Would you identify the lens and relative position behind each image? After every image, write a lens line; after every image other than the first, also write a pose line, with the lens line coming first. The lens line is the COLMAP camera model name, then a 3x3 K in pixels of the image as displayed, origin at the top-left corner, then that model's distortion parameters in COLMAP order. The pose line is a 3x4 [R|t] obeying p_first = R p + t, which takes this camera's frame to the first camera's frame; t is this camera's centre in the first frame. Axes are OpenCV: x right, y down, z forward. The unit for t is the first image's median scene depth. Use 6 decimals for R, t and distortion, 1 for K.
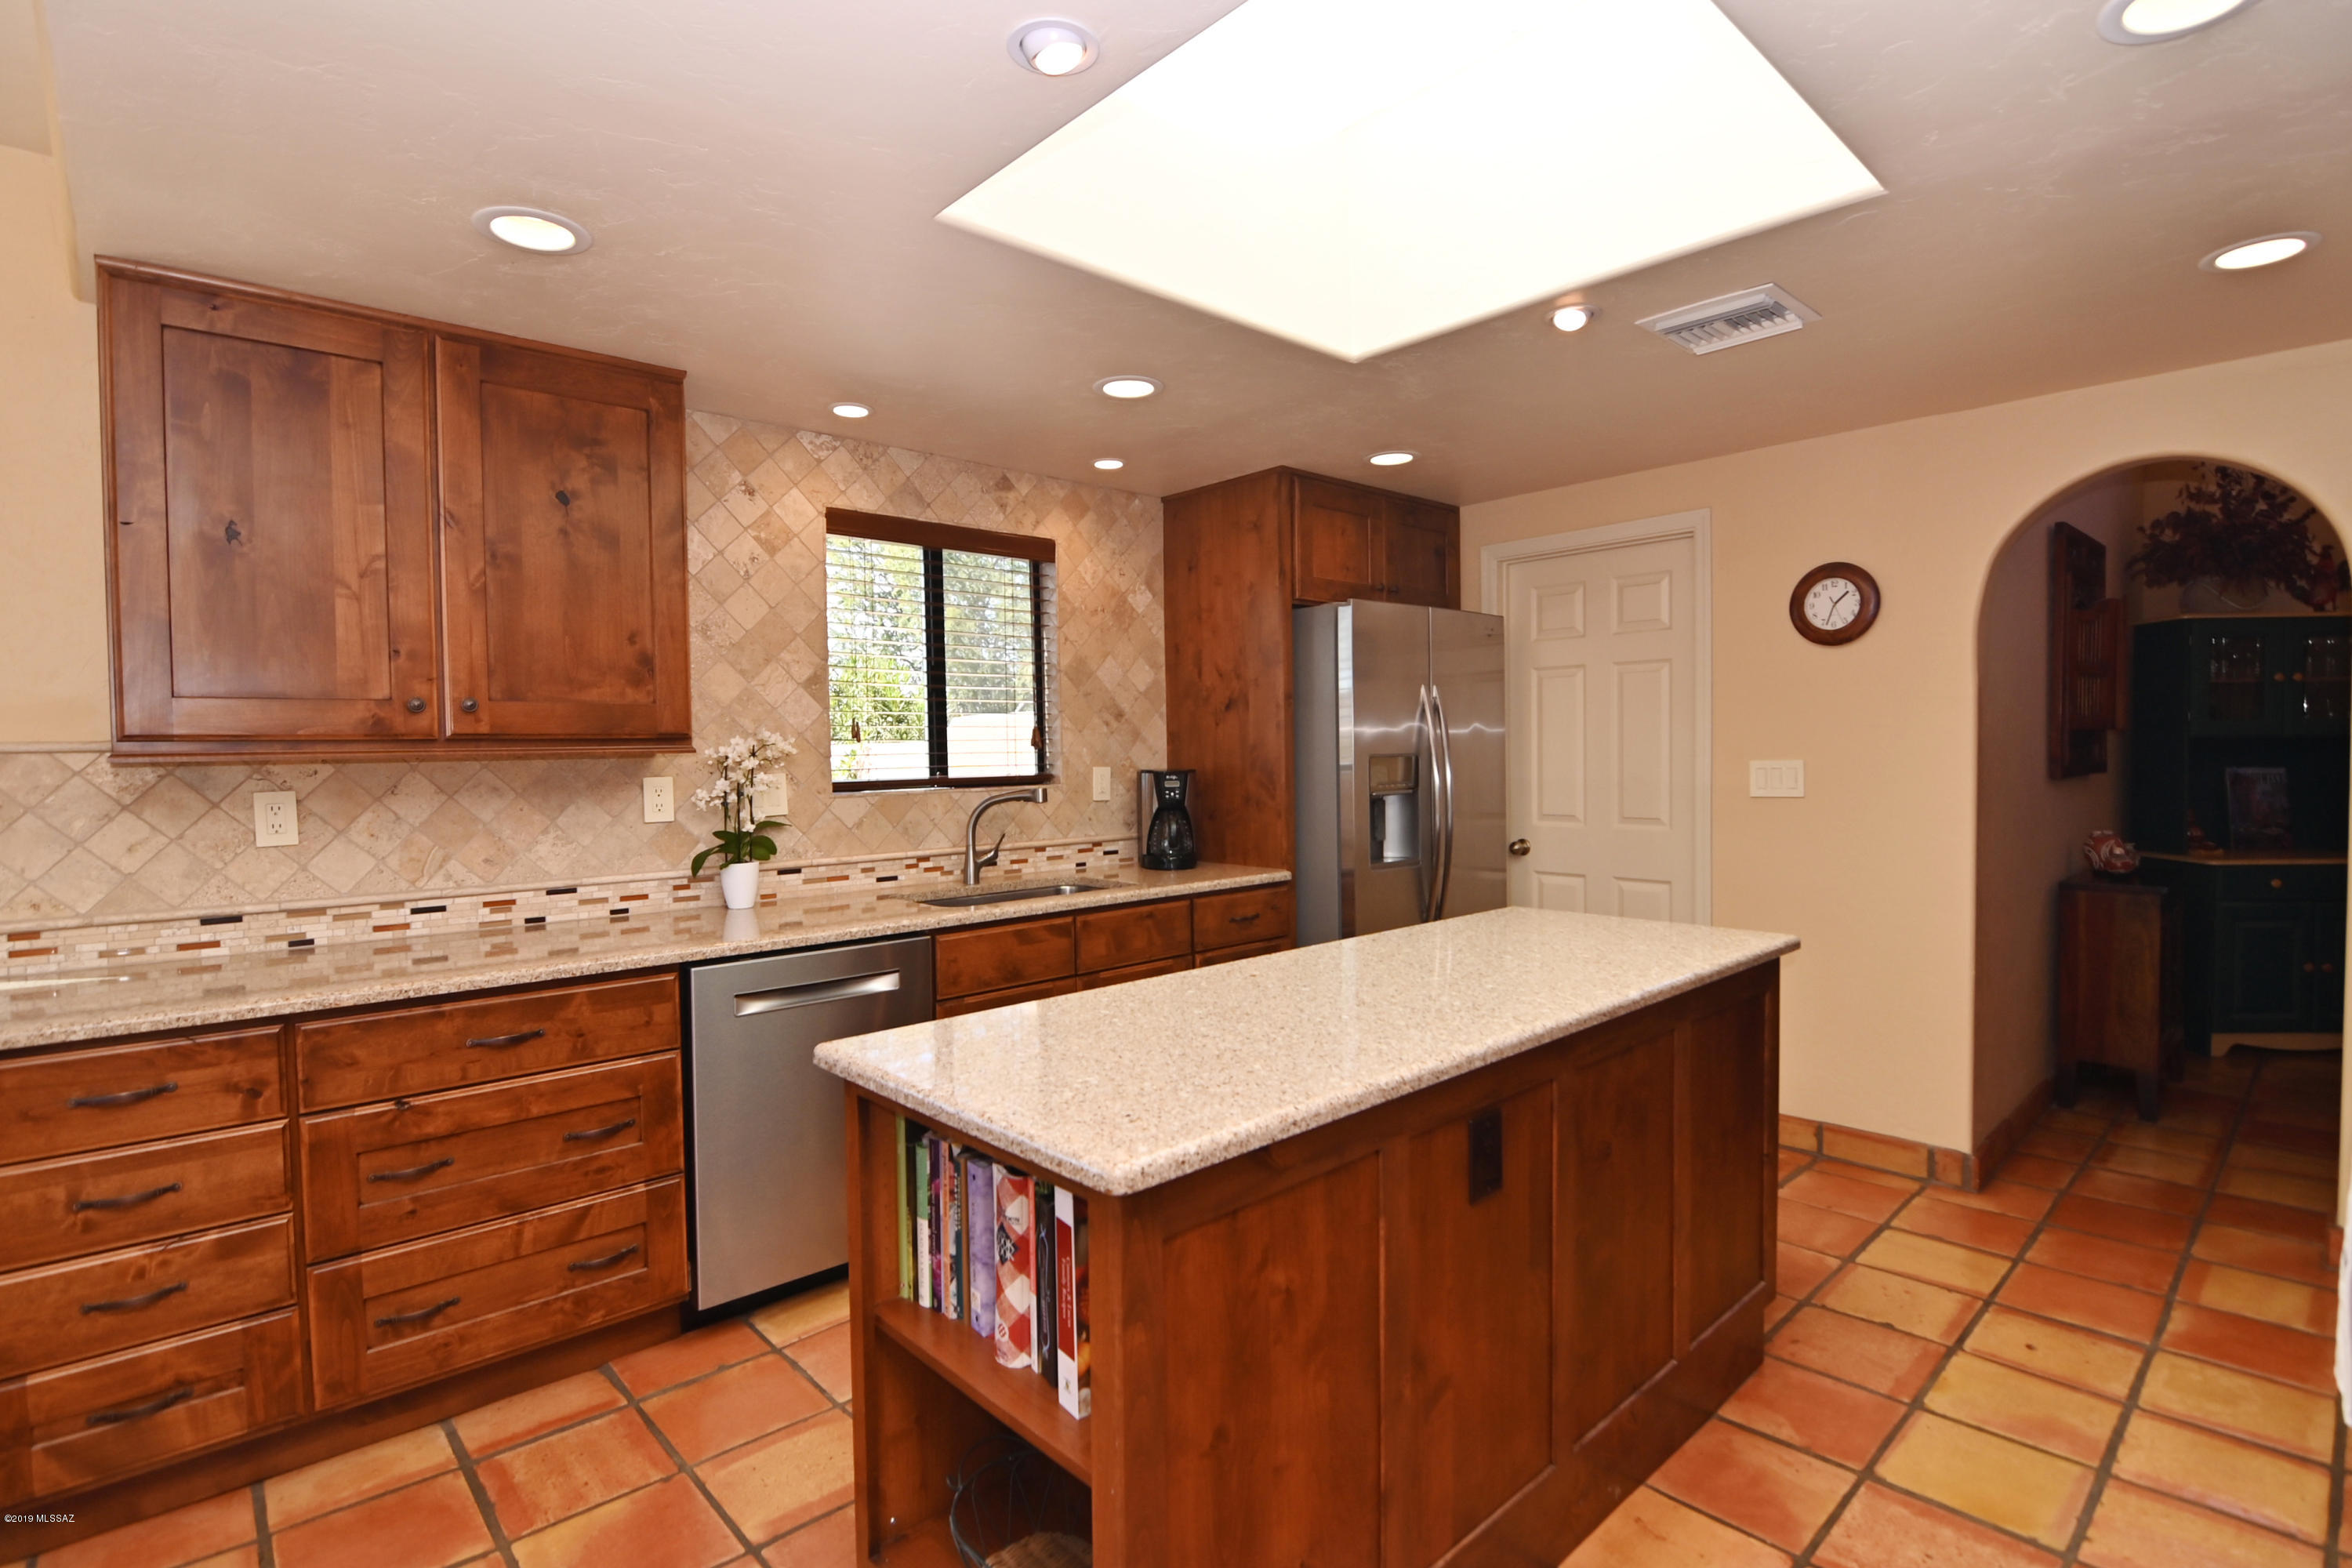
lens RADIAL K [[1133.3, 0, 1185.3], [0, 1133.3, 780.9], [0, 0, 1]] dist [-0.000785, -0.014417]
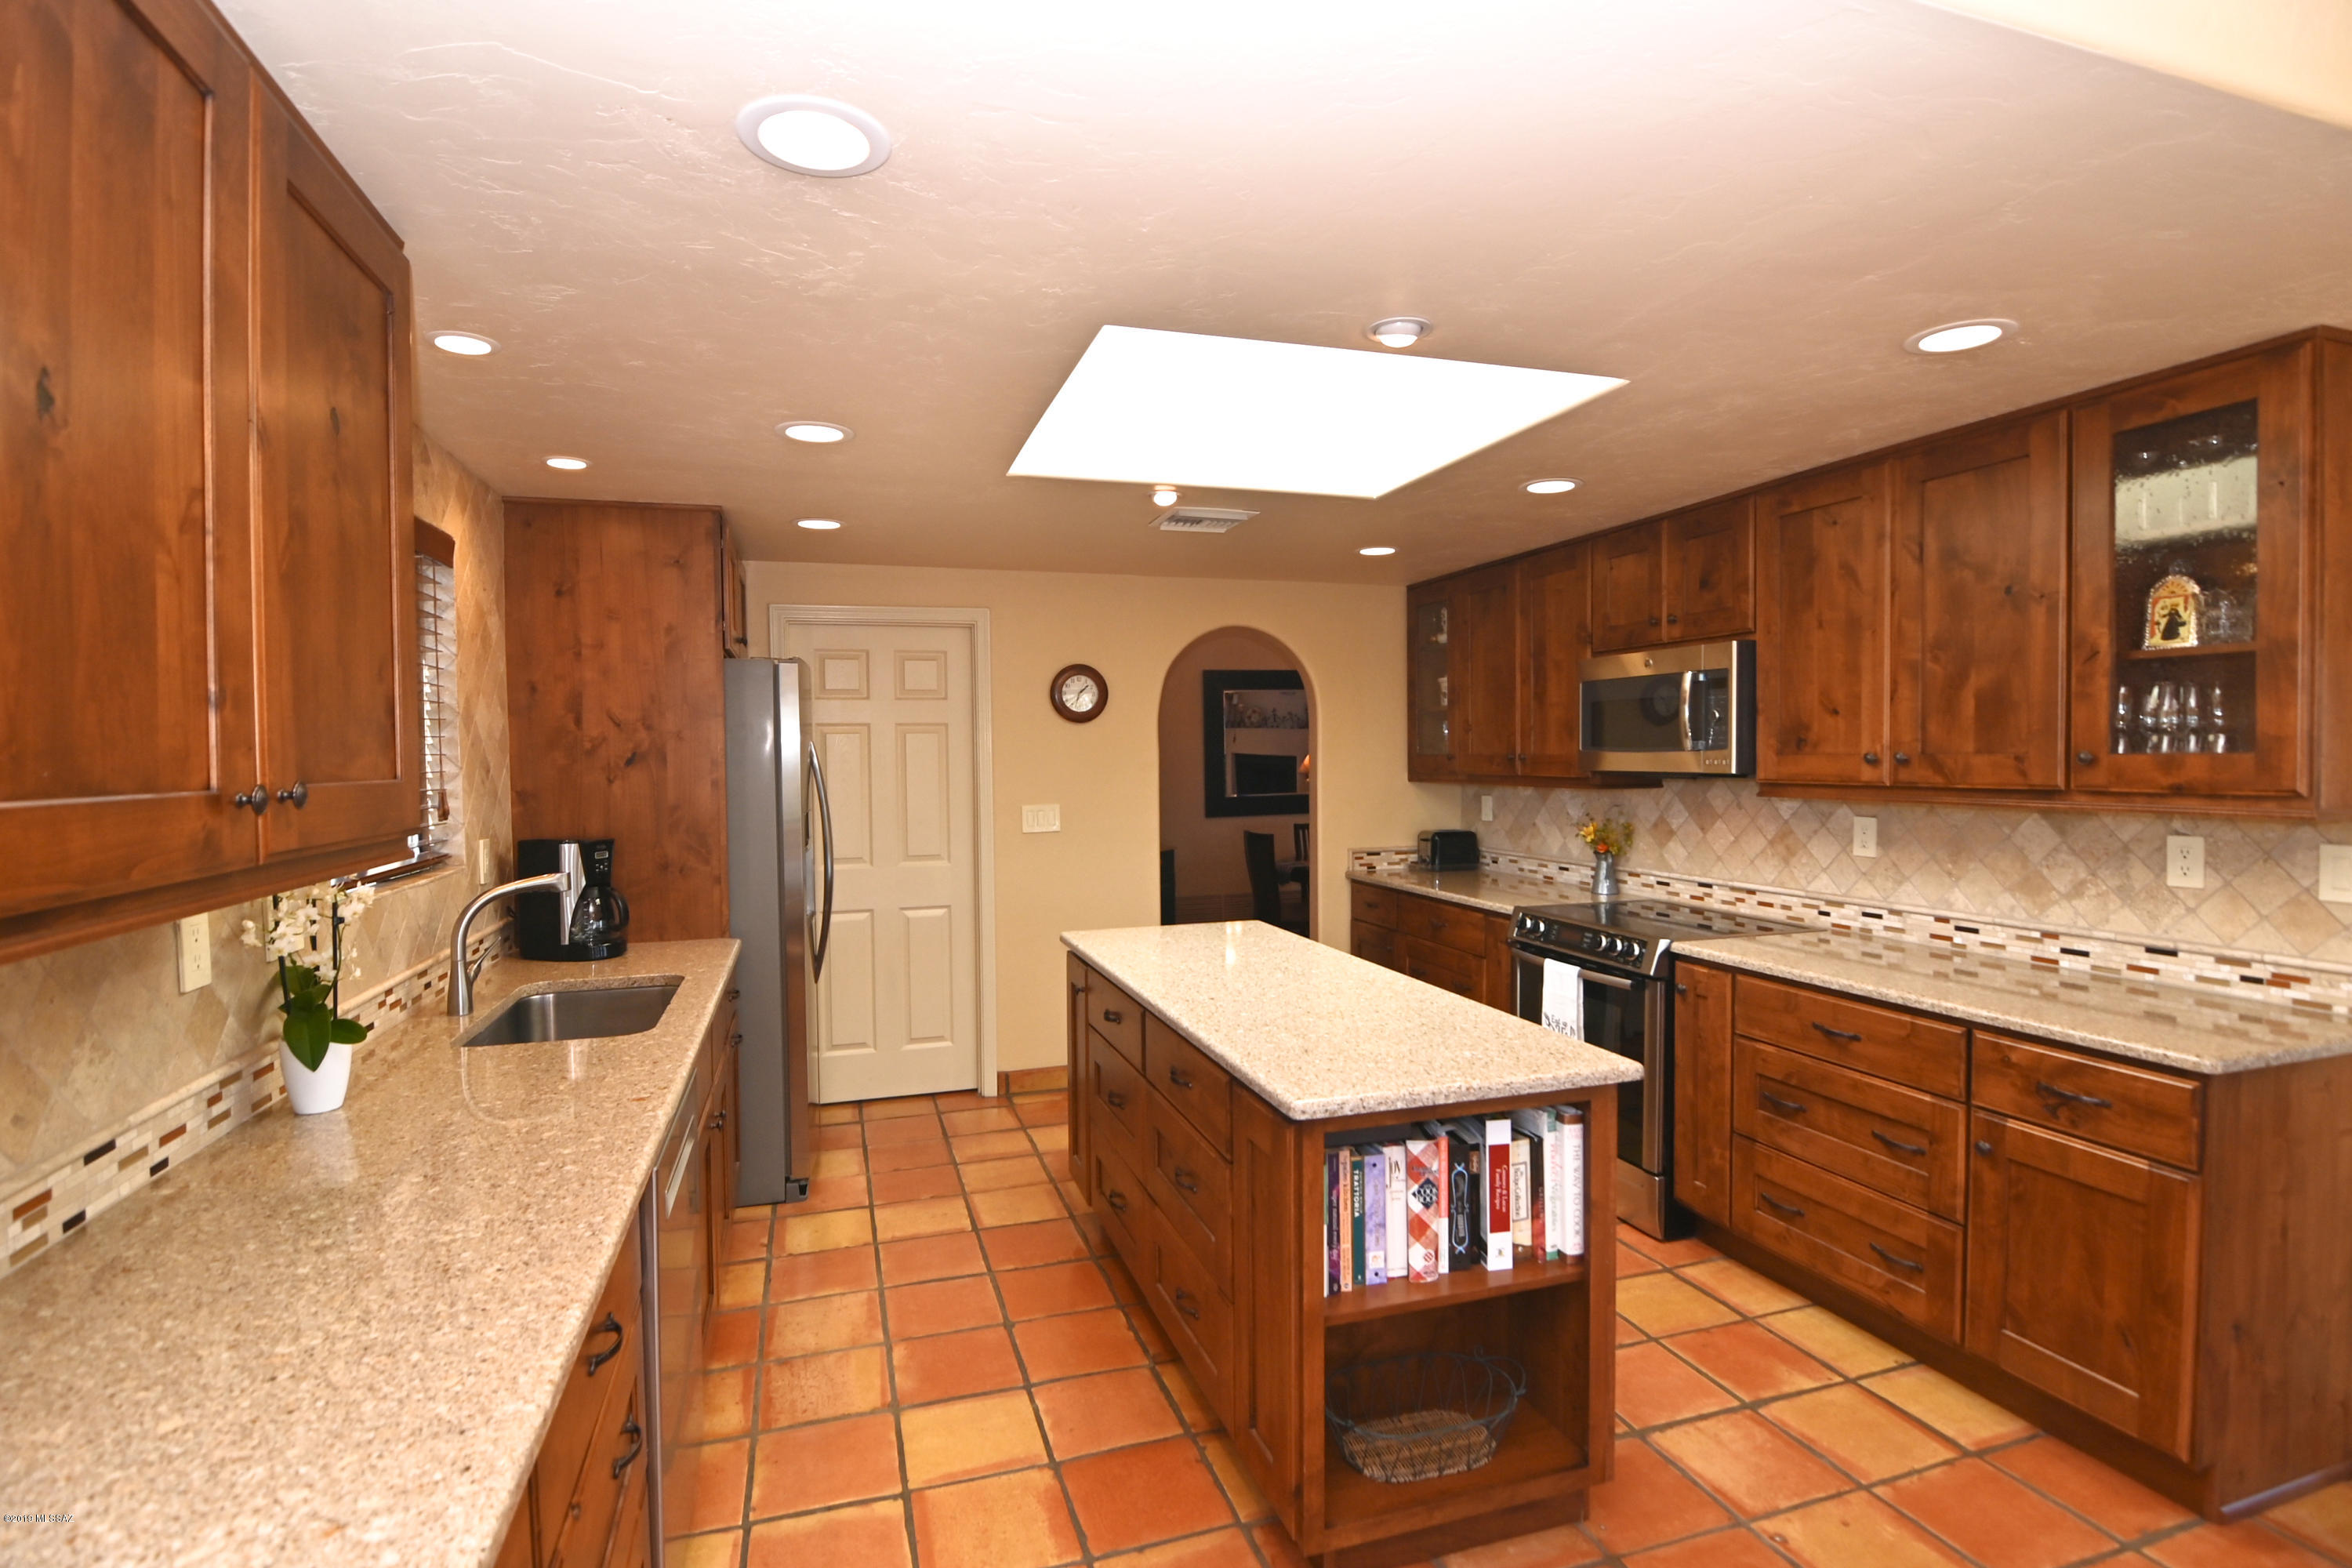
lens RADIAL K [[1133.4, 0, 1183.4], [0, 1133.4, 778.2], [0, 0, 1]] dist [-0.007430, -0.008996]
pose [[0.425285, -0.011272, 0.904989, -0.734375], [0.030769, 0.999525, -0.002010, -0.049090], [-0.904536, 0.028700, 0.425430, 0.322339]]
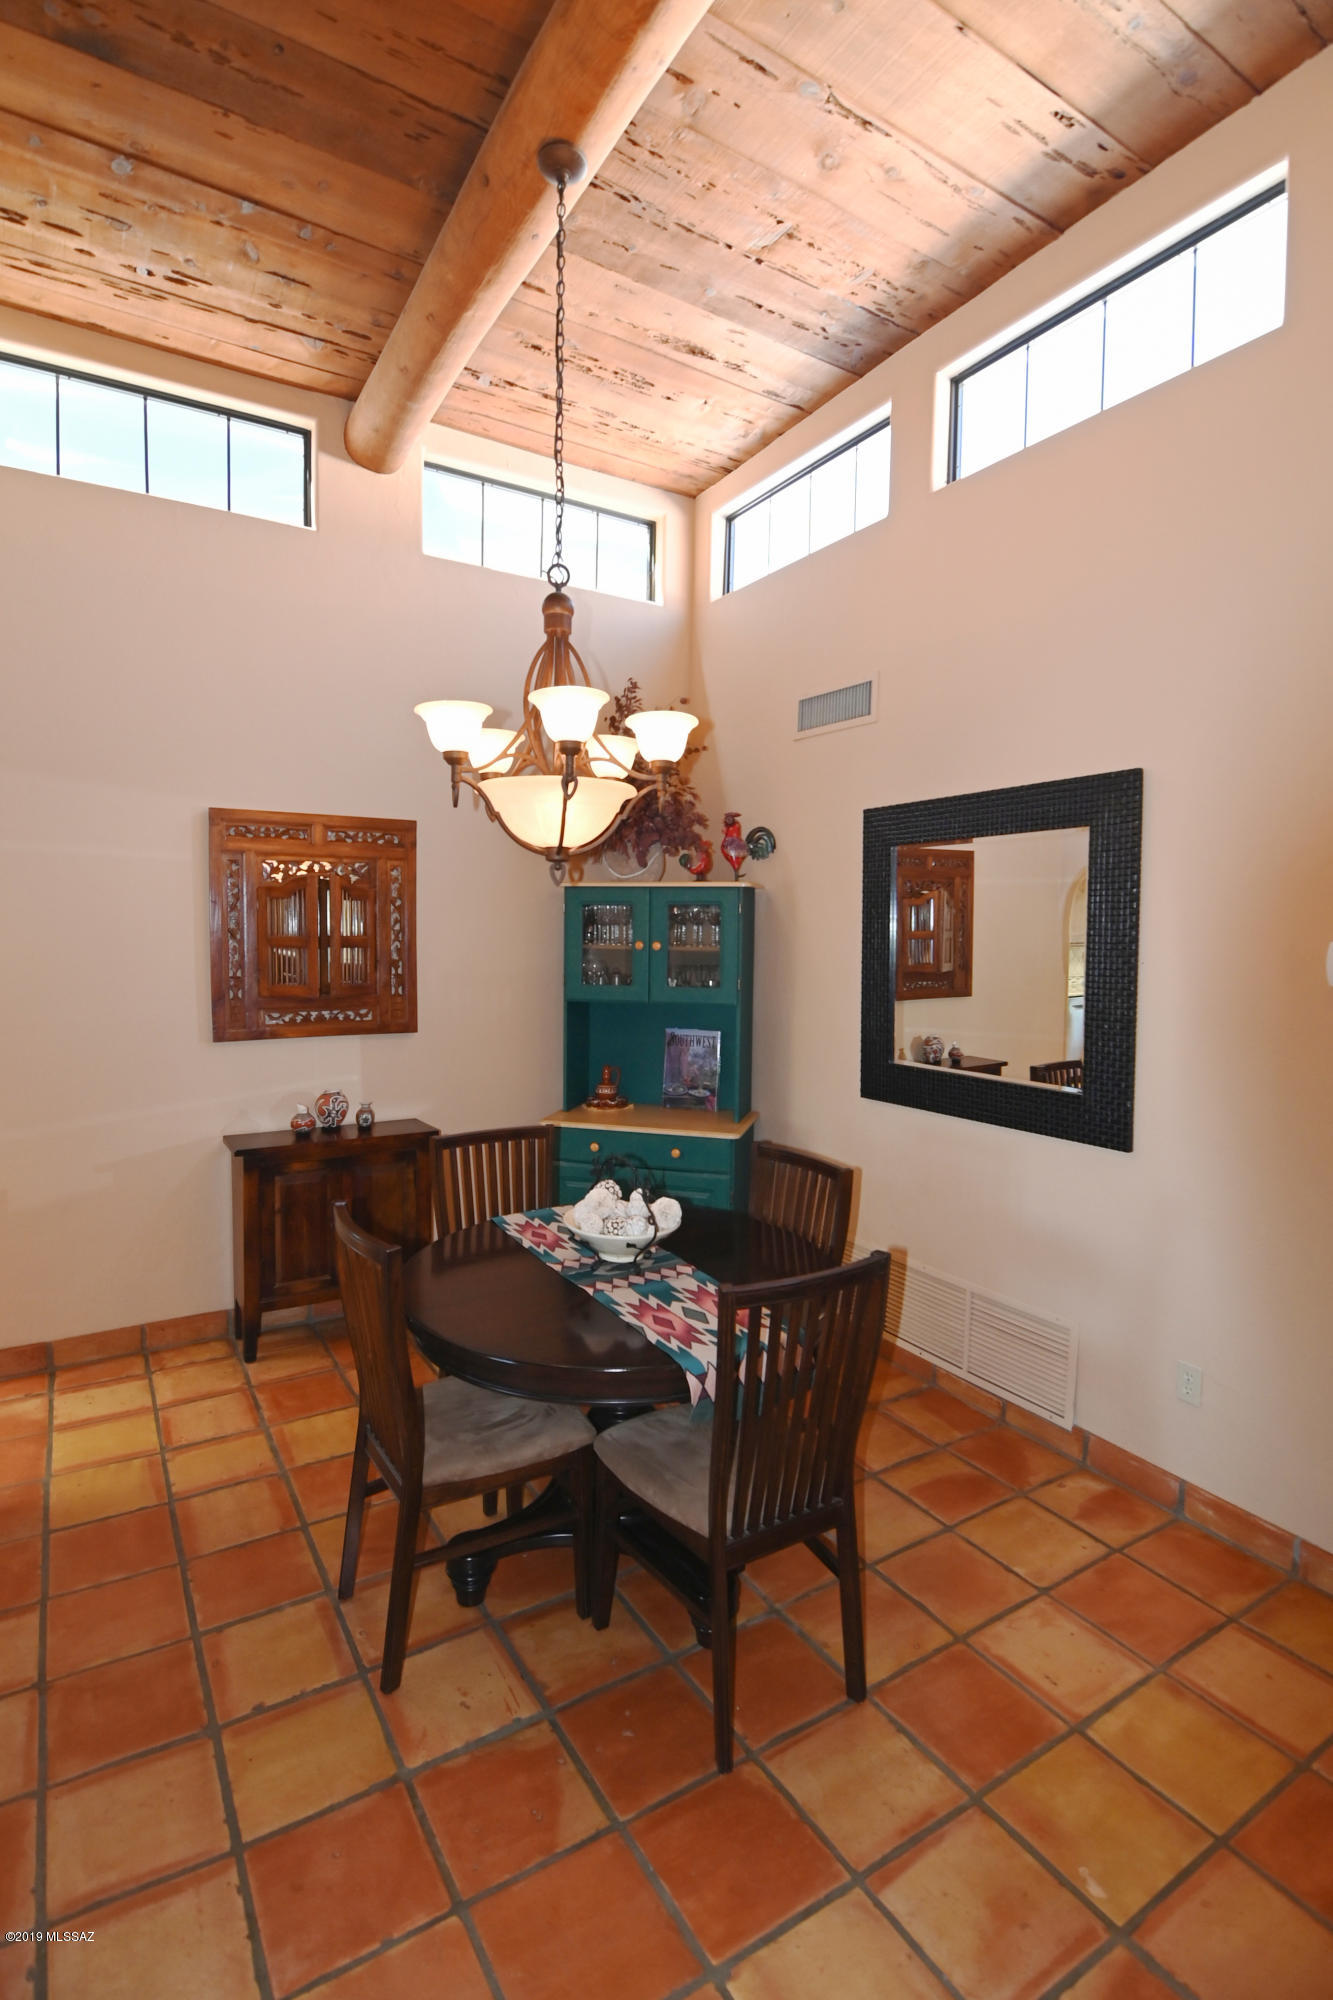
lens RADIAL K [[963.8, 0, 669.9], [0, 963.8, 979.0], [0, 0, 1]] dist [-0.007430, -0.008996]
pose [[0.981148, 0.035352, -0.189998, 1.767068], [-0.031144, 0.999200, 0.025089, -0.127535], [0.190733, -0.018699, 0.981464, 0.211623]]
